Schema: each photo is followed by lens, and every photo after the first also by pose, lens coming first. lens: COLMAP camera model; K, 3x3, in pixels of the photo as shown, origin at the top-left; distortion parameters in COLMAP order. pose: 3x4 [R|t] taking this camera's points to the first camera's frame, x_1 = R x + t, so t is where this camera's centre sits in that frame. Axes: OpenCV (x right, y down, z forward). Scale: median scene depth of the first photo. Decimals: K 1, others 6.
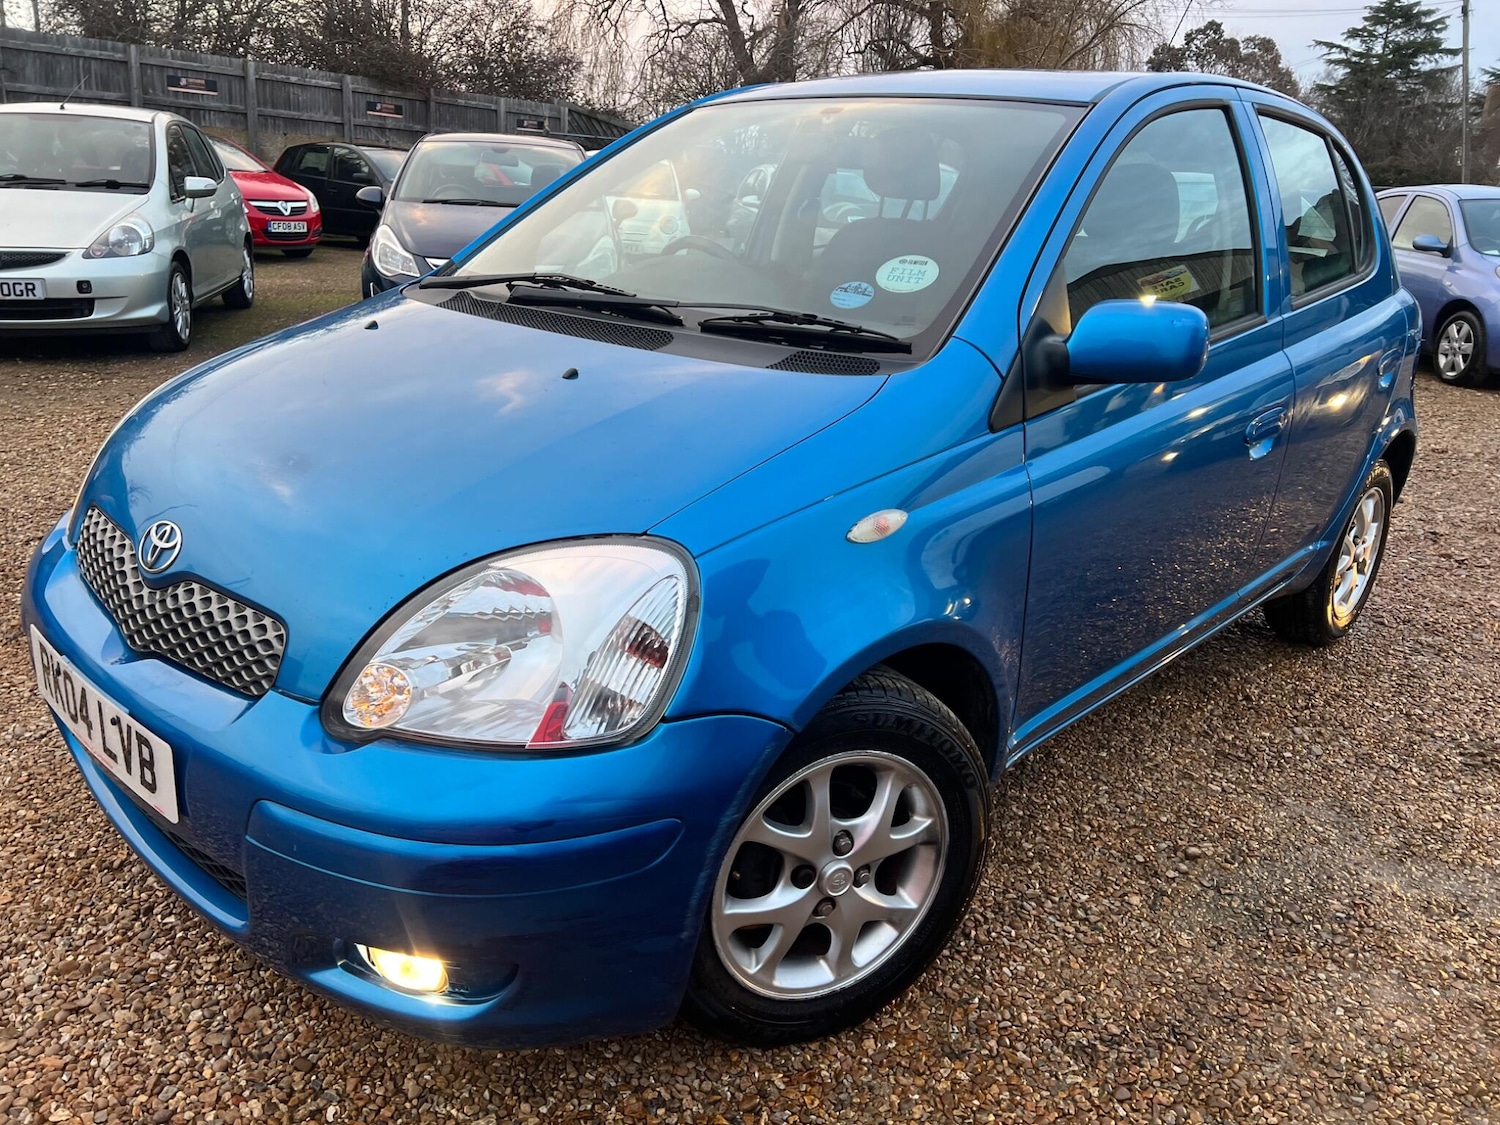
lens RADIAL K [[1067.7, 0, 760.6], [0, 1067.7, 547.9], [0, 0, 1]] dist [0.047937, -0.046647]
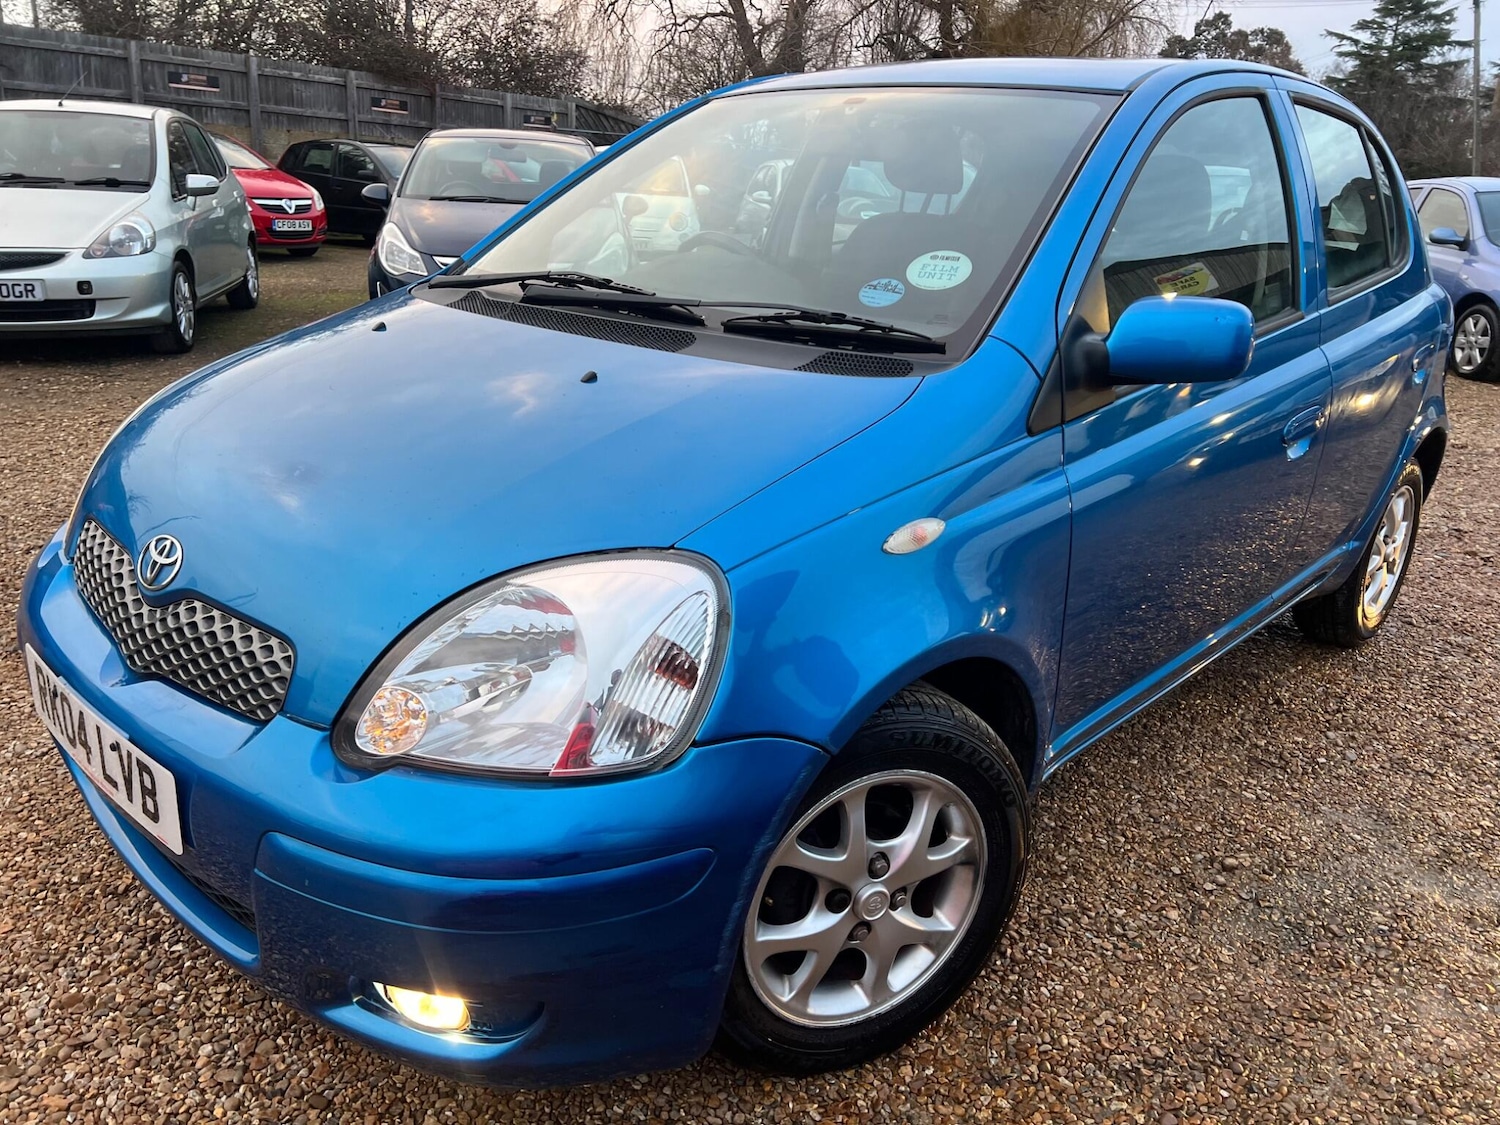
lens RADIAL K [[1068.3, 0, 781.4], [0, 1068.3, 562.3], [0, 0, 1]] dist [0.052413, -0.052095]
pose [[0.999941, -0.007284, 0.008000, -0.013368], [0.007164, 0.999863, 0.014906, -0.009263], [-0.008108, -0.014848, 0.999857, 0.034960]]
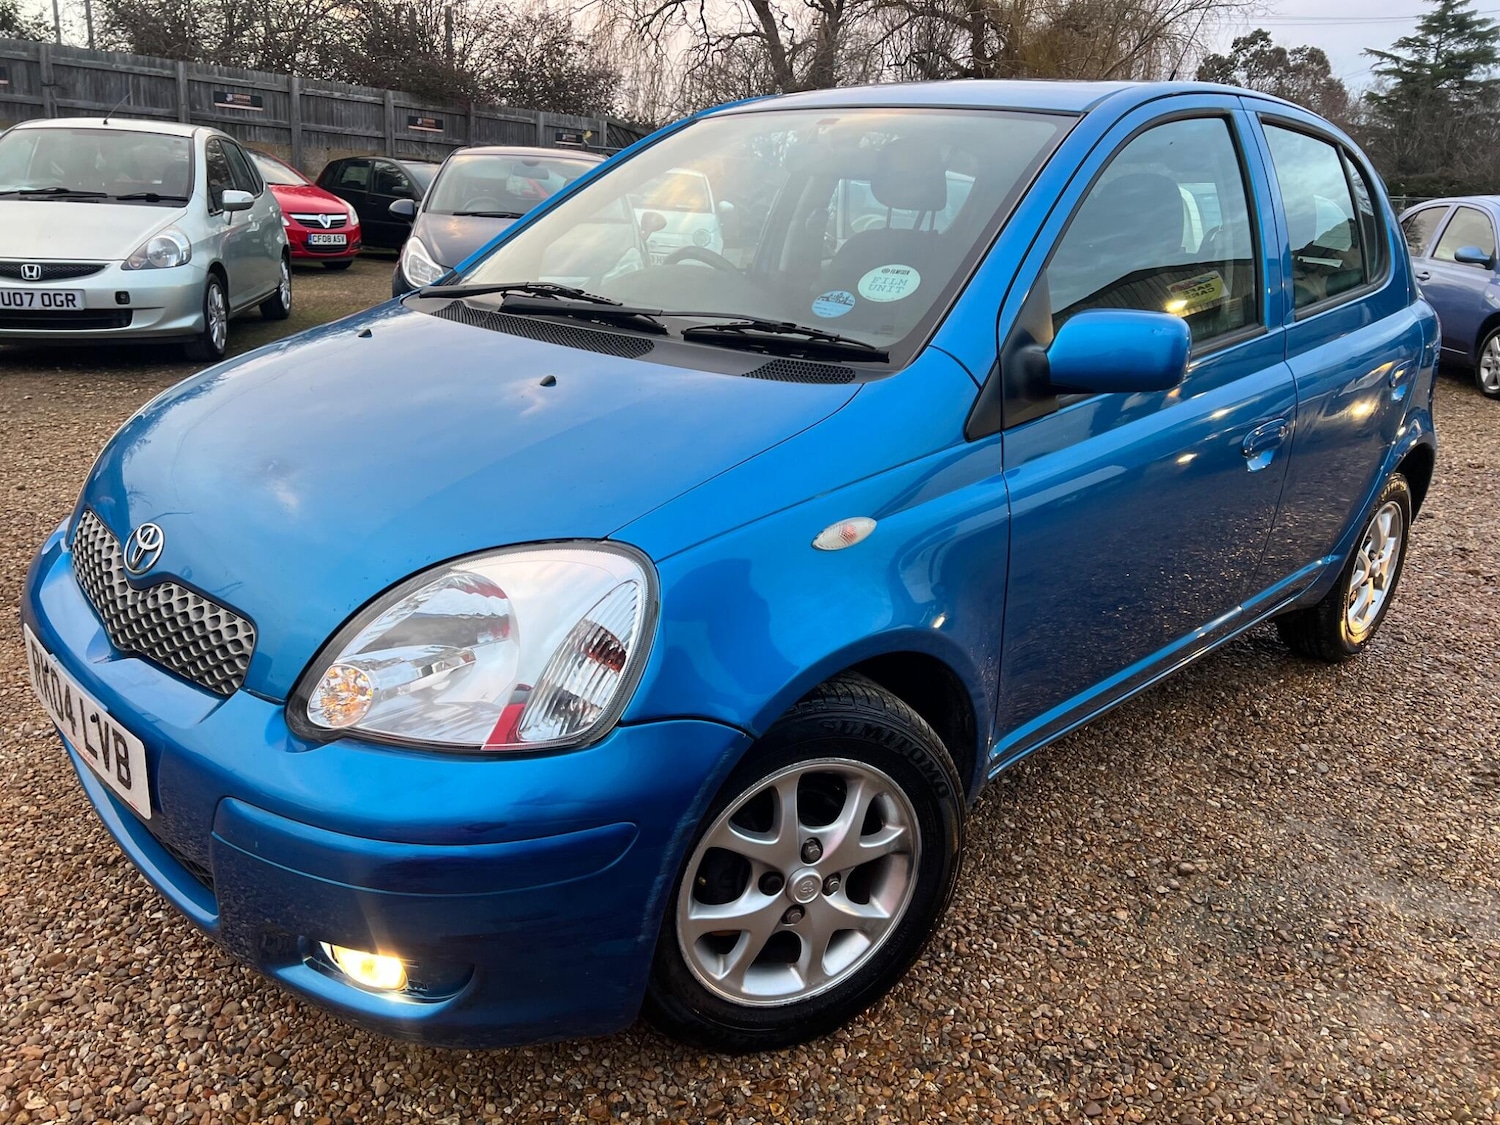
lens RADIAL K [[1067.8, 0, 761.3], [0, 1067.8, 552.4], [0, 0, 1]] dist [0.050003, -0.049267]
pose [[0.999453, 0.008533, -0.031962, 0.049019], [-0.008751, 0.999939, -0.006675, 0.003594], [0.031903, 0.006952, 0.999467, -0.002590]]
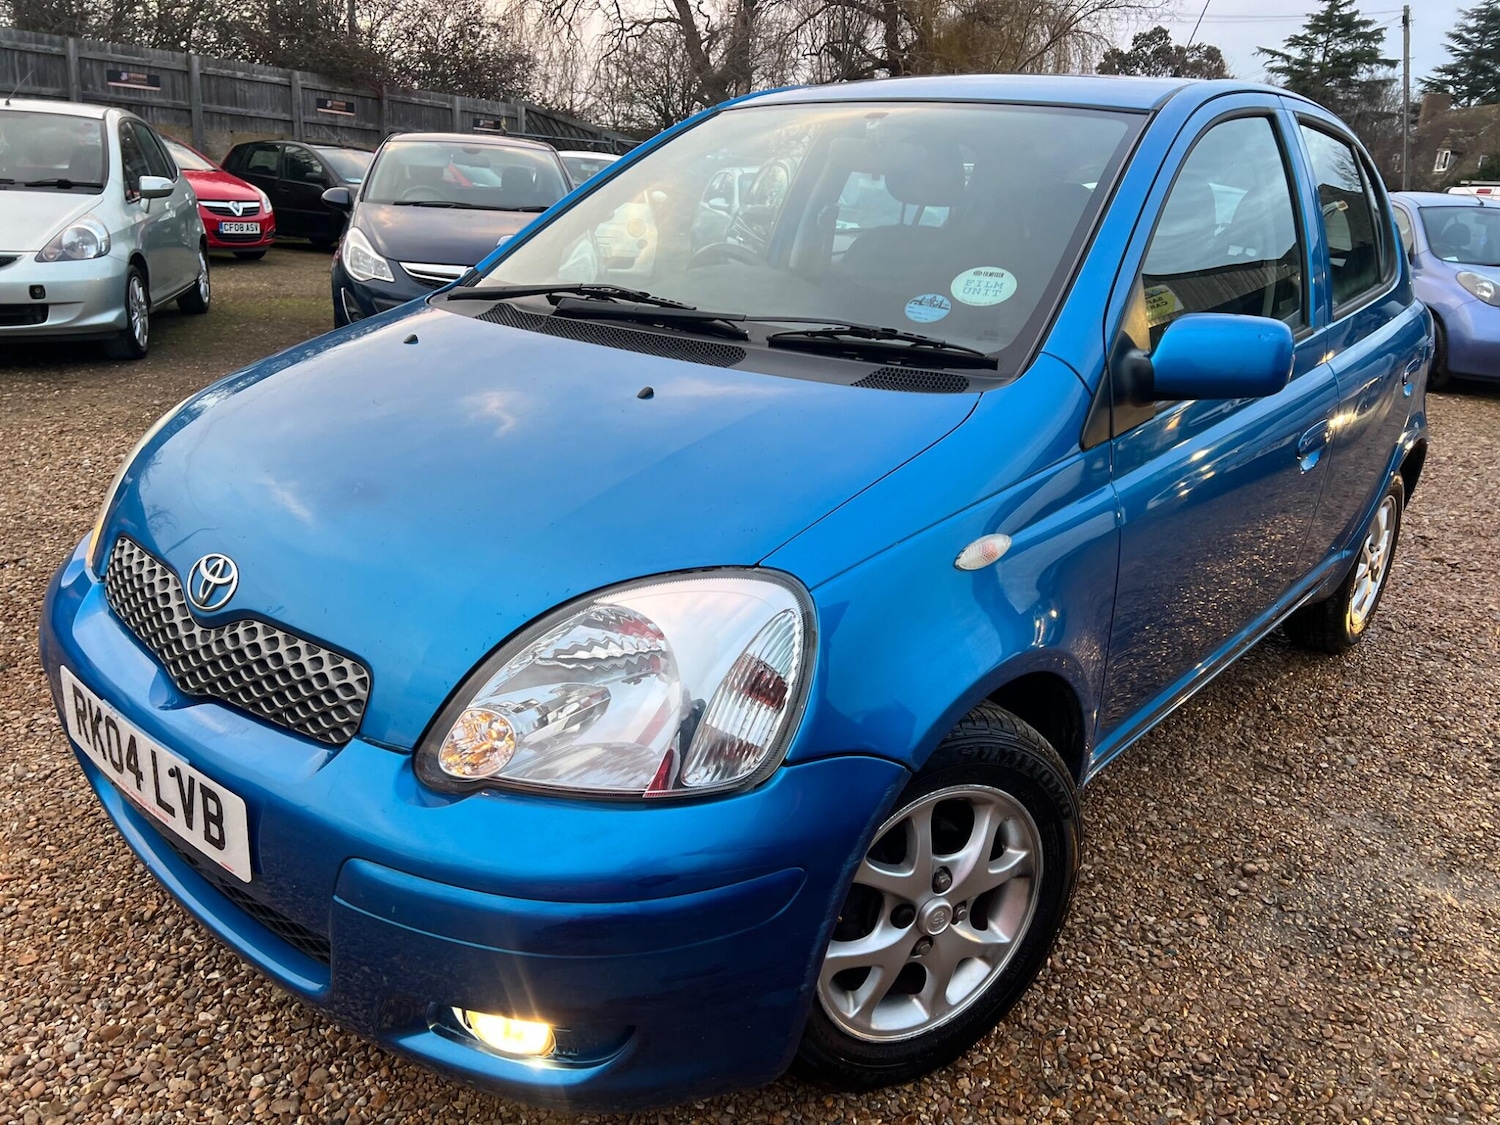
lens RADIAL K [[1067.7, 0, 780.3], [0, 1067.7, 568.0], [0, 0, 1]] dist [0.051476, -0.051493]
pose [[0.998555, -0.012264, 0.052325, -0.095178], [0.011521, 0.999829, 0.014478, -0.017021], [-0.052494, -0.013854, 0.998525, 0.038932]]
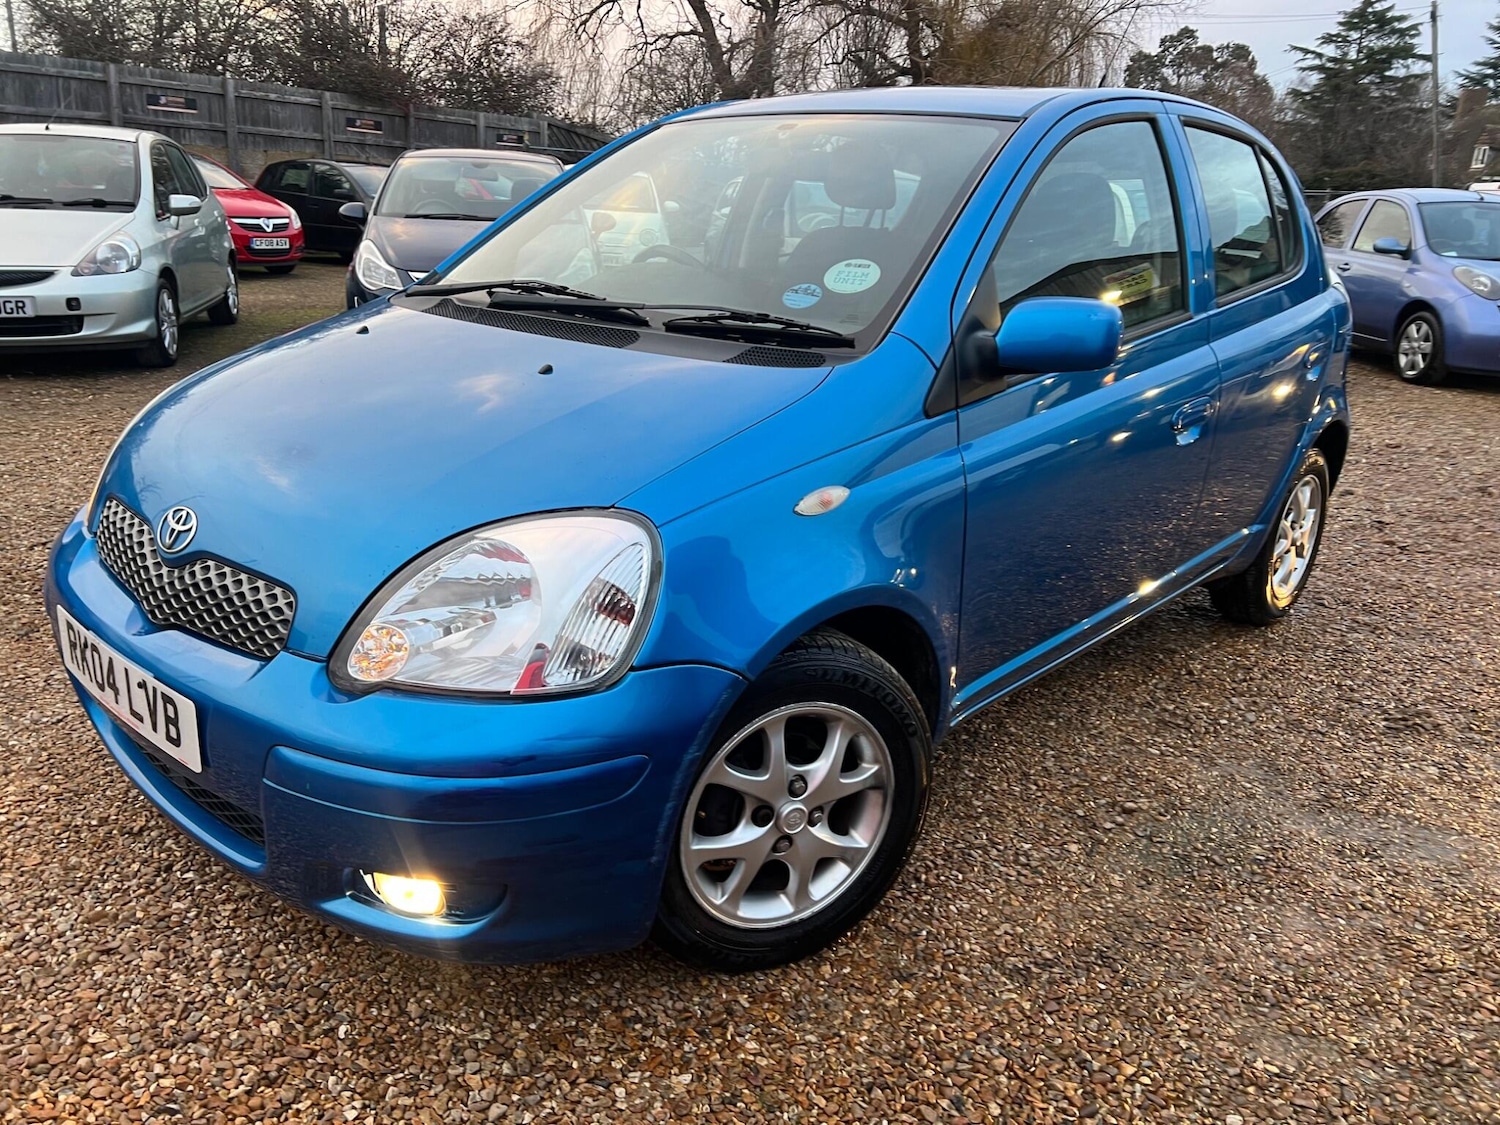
lens RADIAL K [[1060.4, 0, 758.5], [0, 1060.4, 563.7], [0, 0, 1]] dist [0.040690, -0.035309]
pose [[0.999812, -0.015683, 0.011425, 0.021800], [0.015615, 0.999860, 0.006080, 0.029413], [-0.011519, -0.005901, 0.999916, -0.085188]]
